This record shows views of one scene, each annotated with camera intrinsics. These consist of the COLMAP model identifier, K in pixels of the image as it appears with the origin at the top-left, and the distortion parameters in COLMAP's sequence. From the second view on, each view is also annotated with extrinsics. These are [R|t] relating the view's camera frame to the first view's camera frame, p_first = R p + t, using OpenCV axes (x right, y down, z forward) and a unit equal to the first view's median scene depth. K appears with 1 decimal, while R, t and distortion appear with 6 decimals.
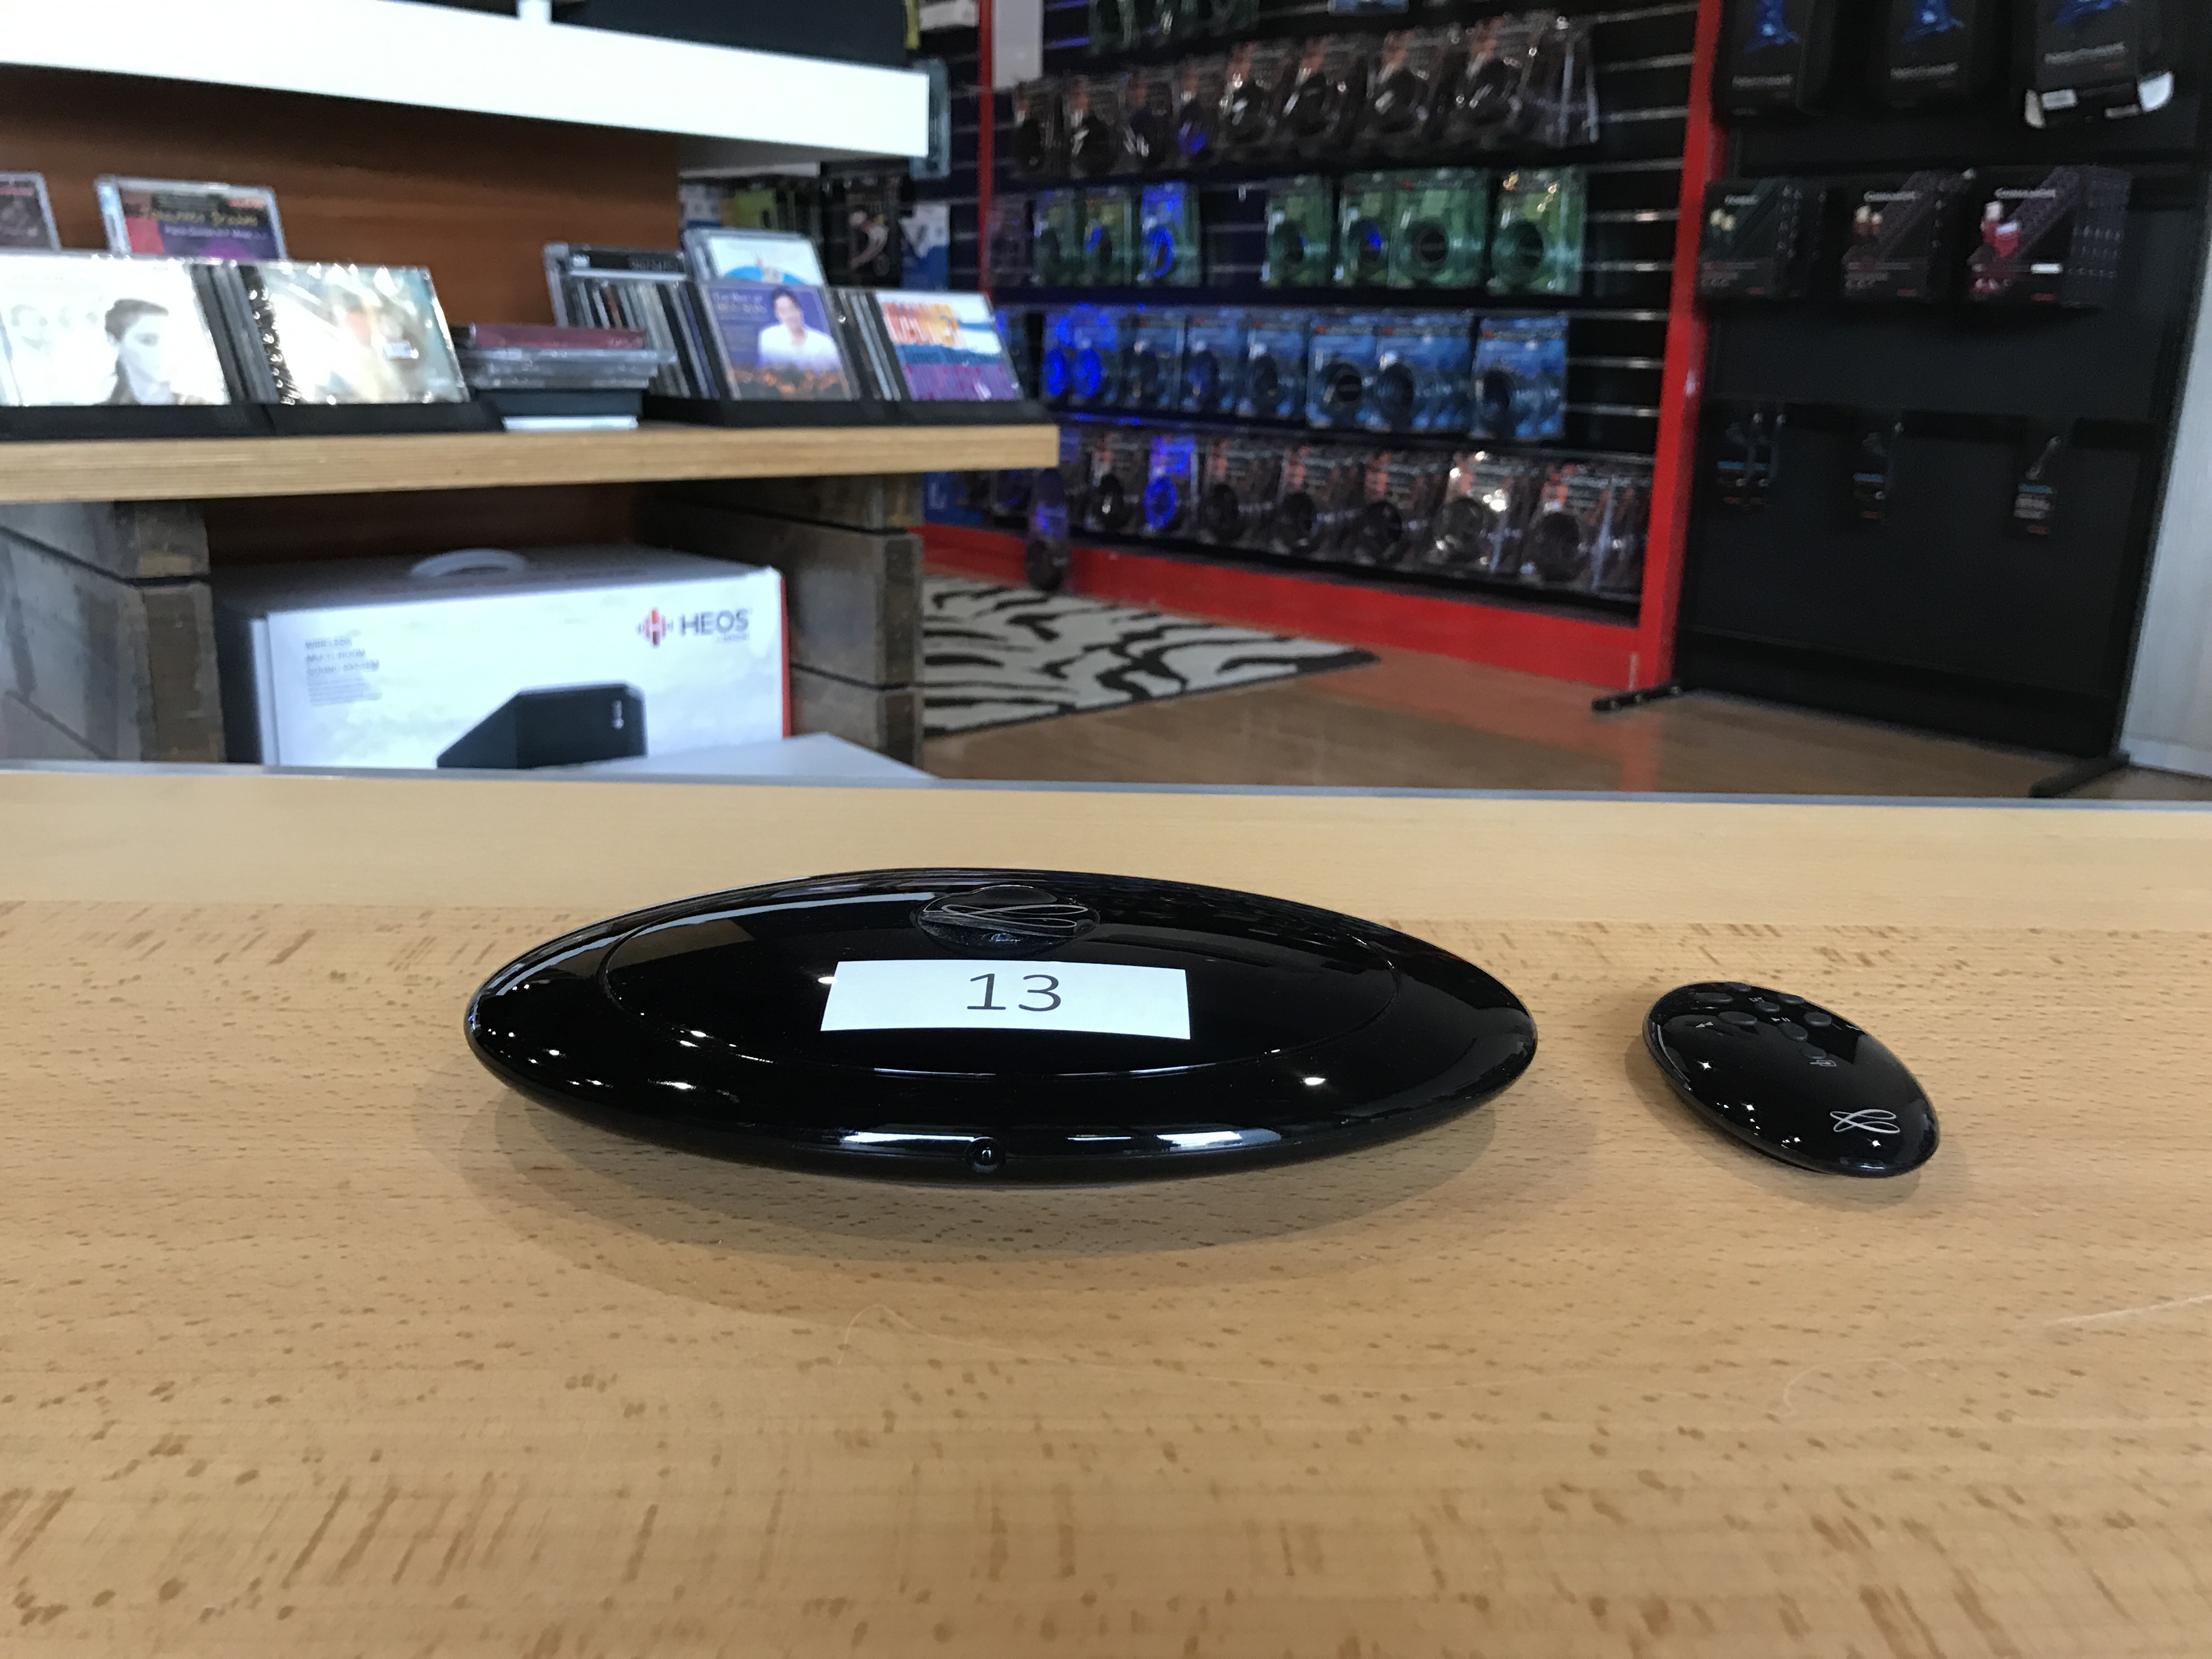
lens RADIAL K [[1858.1, 0, 1108.7], [0, 1858.1, 815.4], [0, 0, 1]] dist [-0.000106, -0.002388]
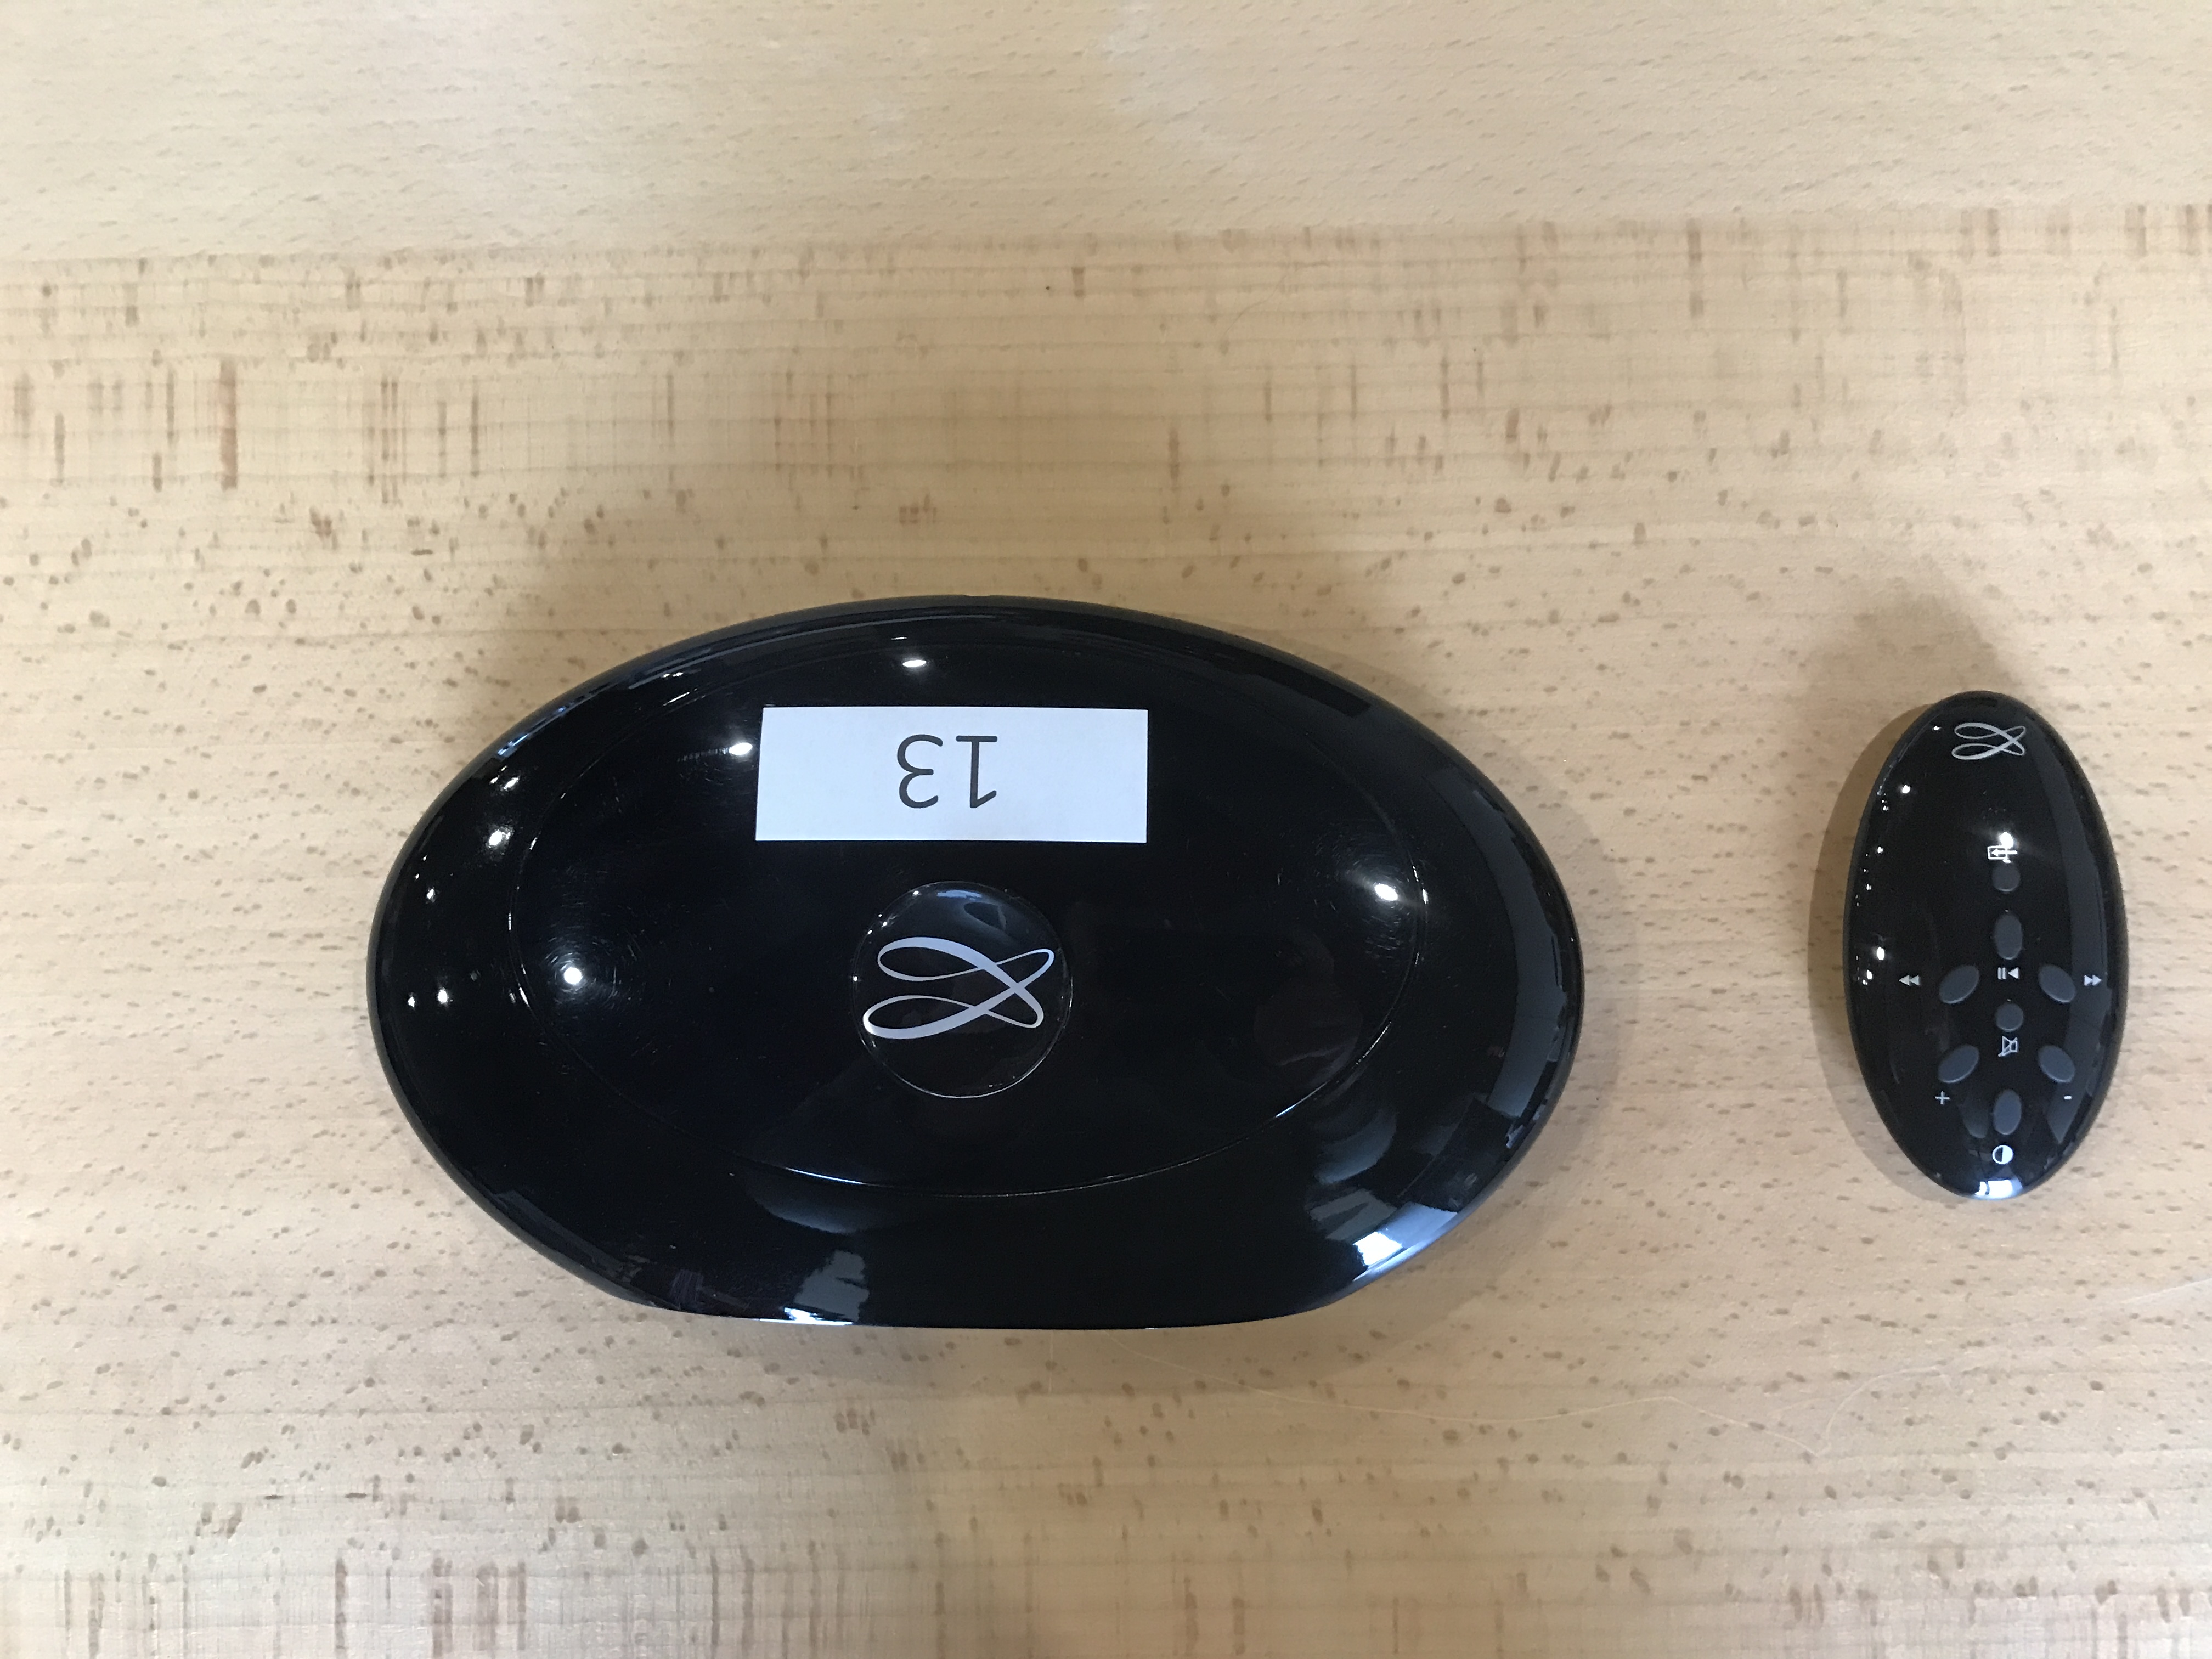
lens RADIAL K [[1858.1, 0, 1124.6], [0, 1858.1, 850.7], [0, 0, 1]] dist [-0.000106, -0.002388]
pose [[0.998567, 0.012128, -0.052123, -0.003572], [0.046507, 0.285187, 0.957343, -0.093824], [0.026476, -0.958395, 0.284214, 0.096302]]
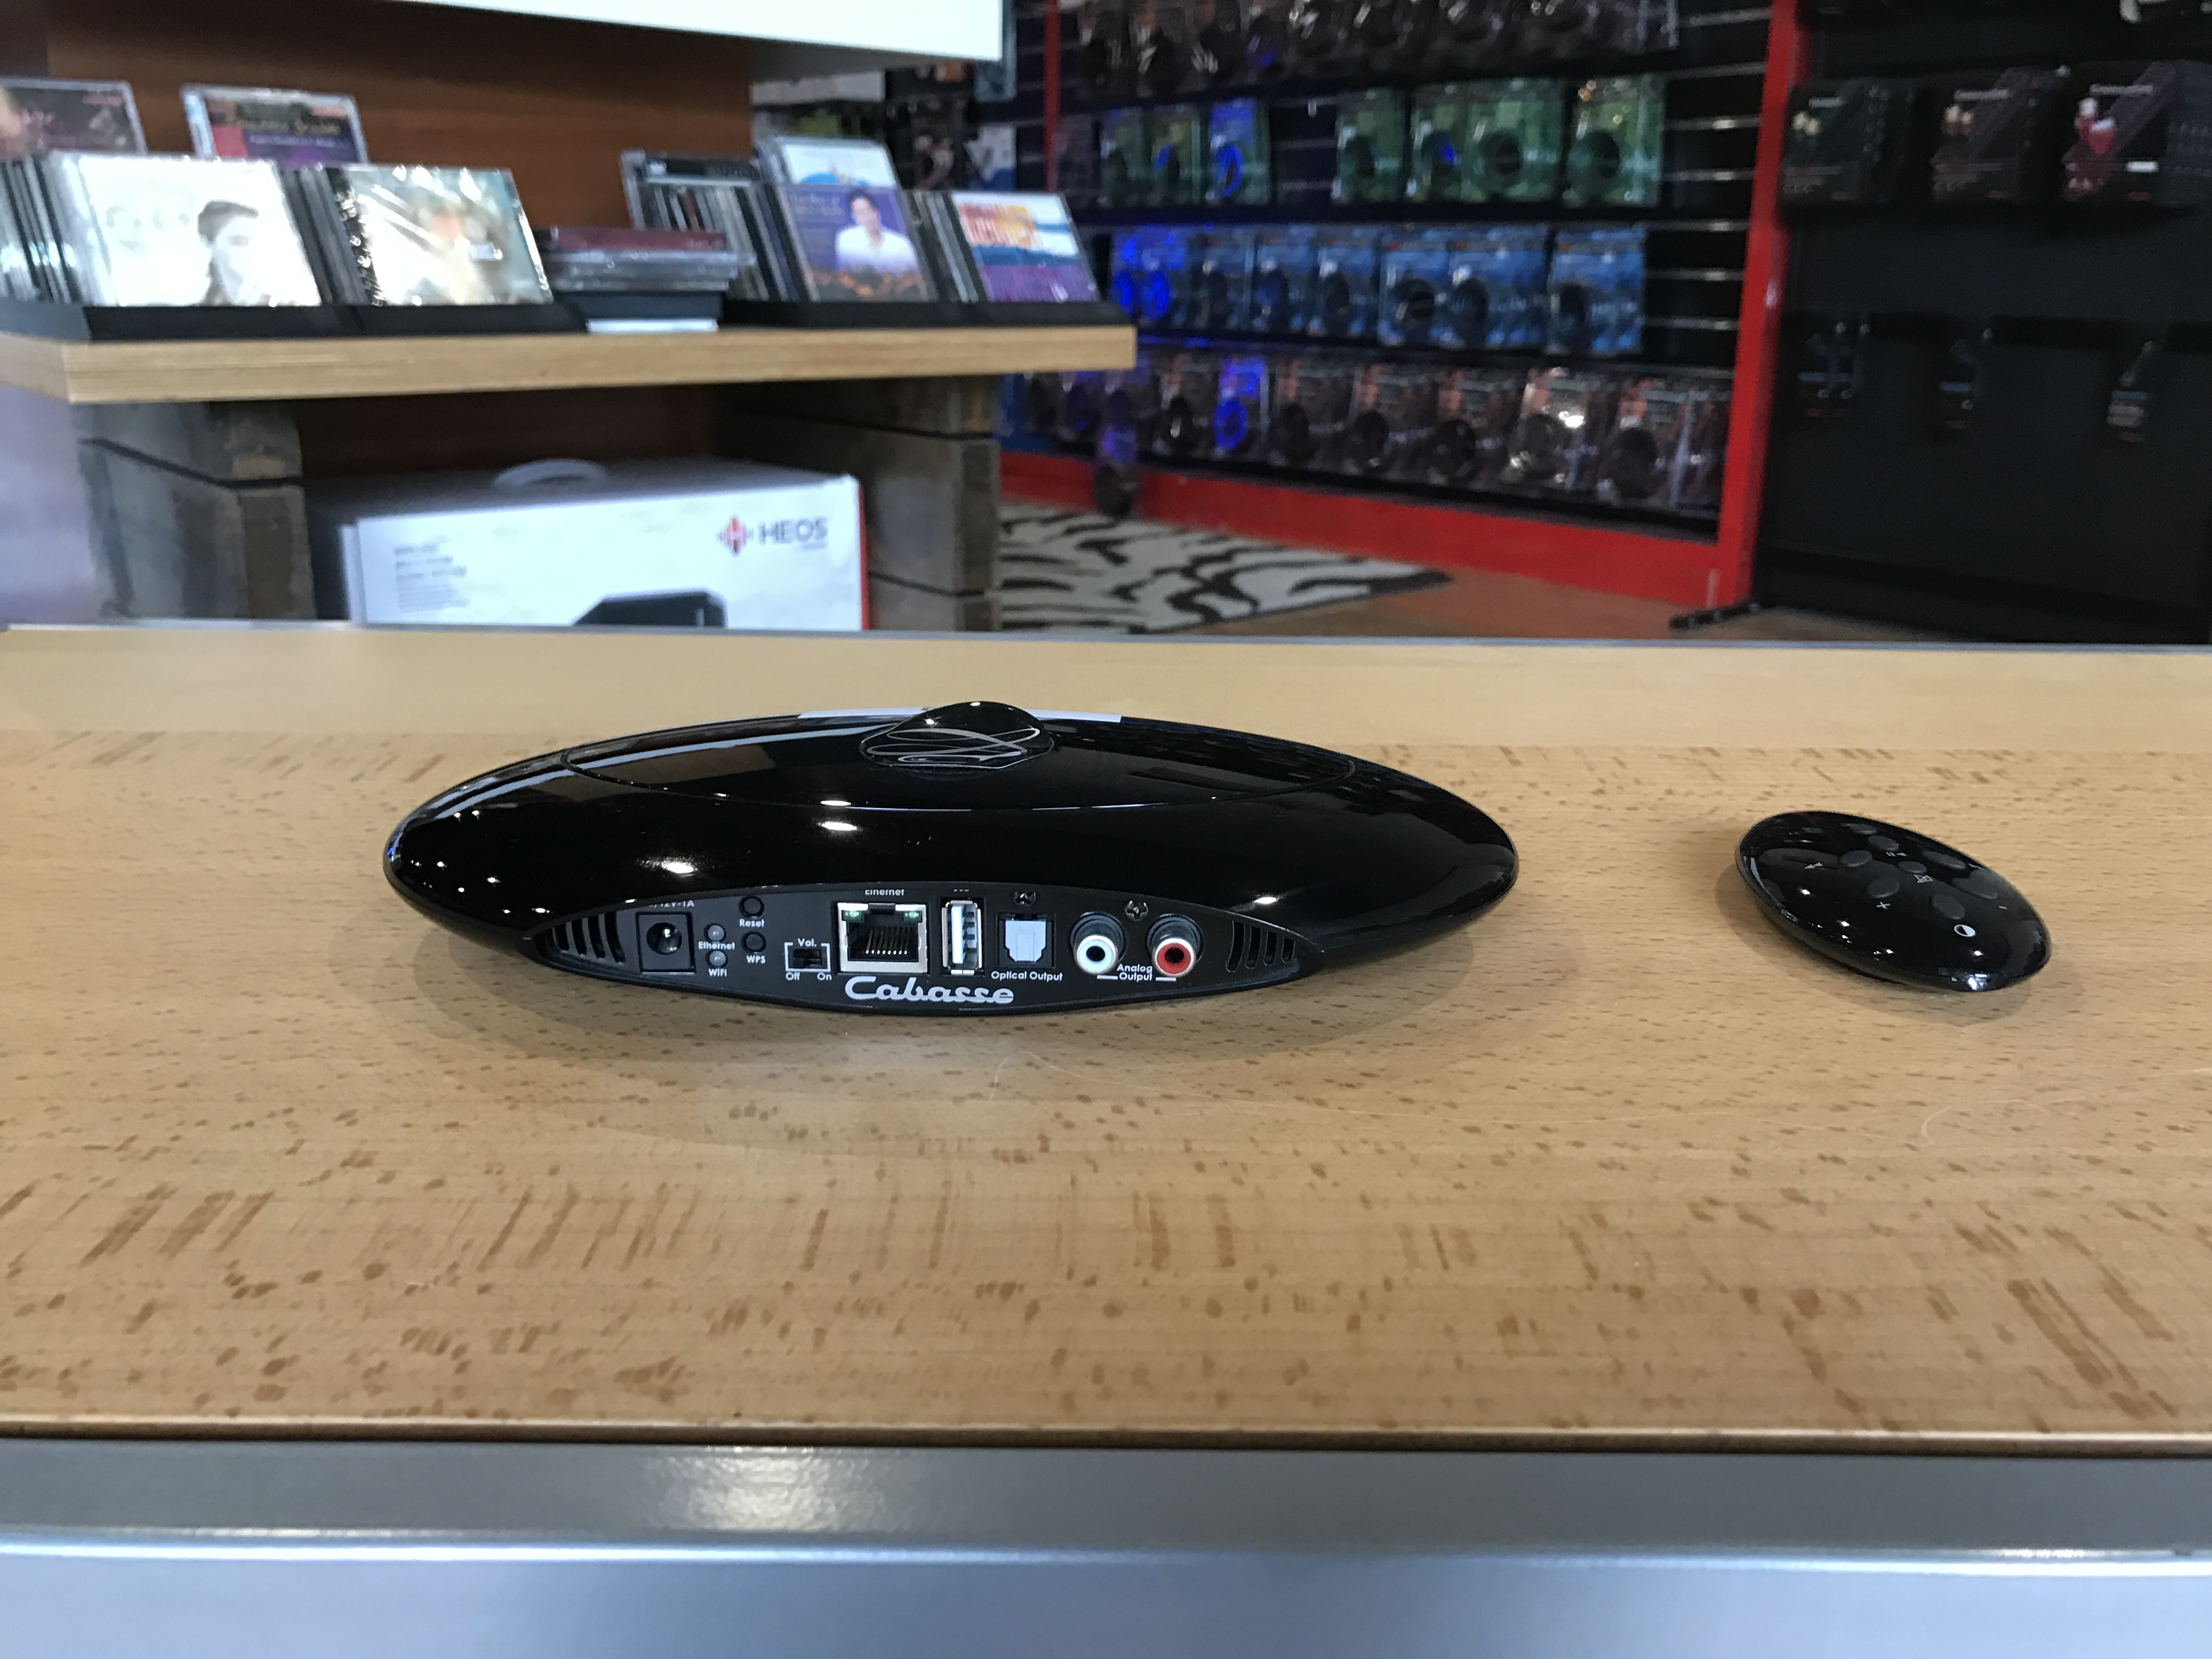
lens RADIAL K [[1858.1, 0, 1114.2], [0, 1858.1, 819.5], [0, 0, 1]] dist [-0.000106, -0.002388]
pose [[0.999483, -0.004127, -0.031873, -0.004195], [0.005220, 0.999399, 0.034276, 0.010189], [0.031712, -0.034424, 0.998904, -0.001897]]
